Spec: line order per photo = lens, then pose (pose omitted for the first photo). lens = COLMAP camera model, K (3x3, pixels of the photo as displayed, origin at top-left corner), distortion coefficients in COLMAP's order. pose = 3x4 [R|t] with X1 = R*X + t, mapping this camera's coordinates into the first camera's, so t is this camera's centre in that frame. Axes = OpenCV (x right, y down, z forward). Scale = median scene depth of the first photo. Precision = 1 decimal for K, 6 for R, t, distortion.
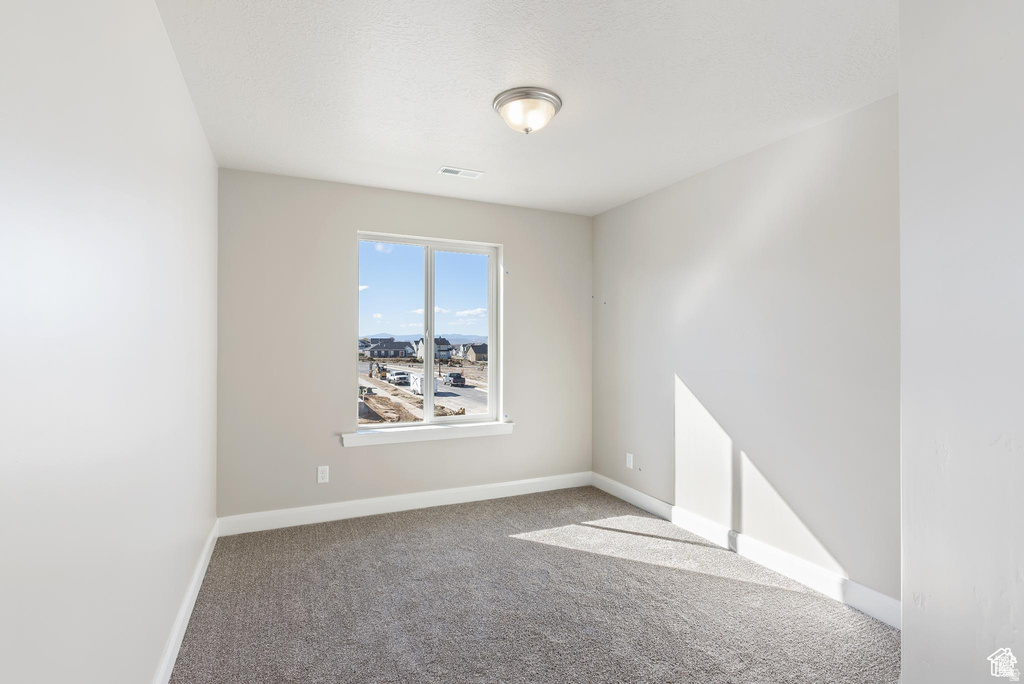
lens RADIAL K [[494.2, 0, 511.8], [0, 494.2, 341.8], [0, 0, 1]] dist [0.004219, 0.001282]
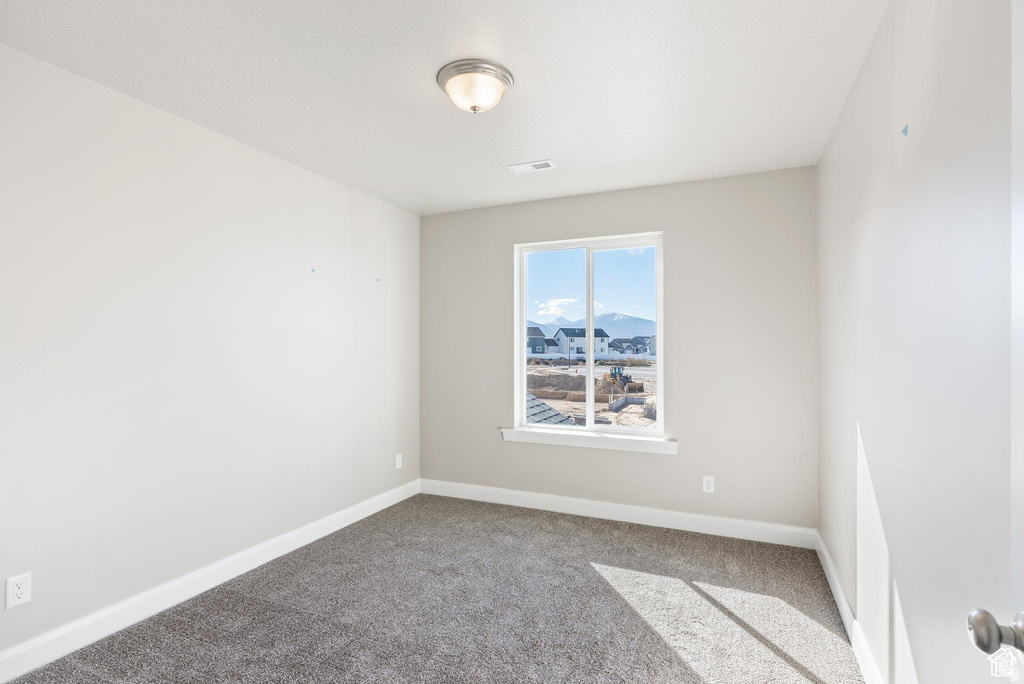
lens RADIAL K [[494.2, 0, 511.6], [0, 494.2, 344.4], [0, 0, 1]] dist [0.004219, 0.001282]
pose [[0.647248, -0.013609, -0.762158, 0.457125], [0.003998, 0.999887, -0.014458, 0.011050], [0.762269, 0.006311, 0.647229, 0.249948]]
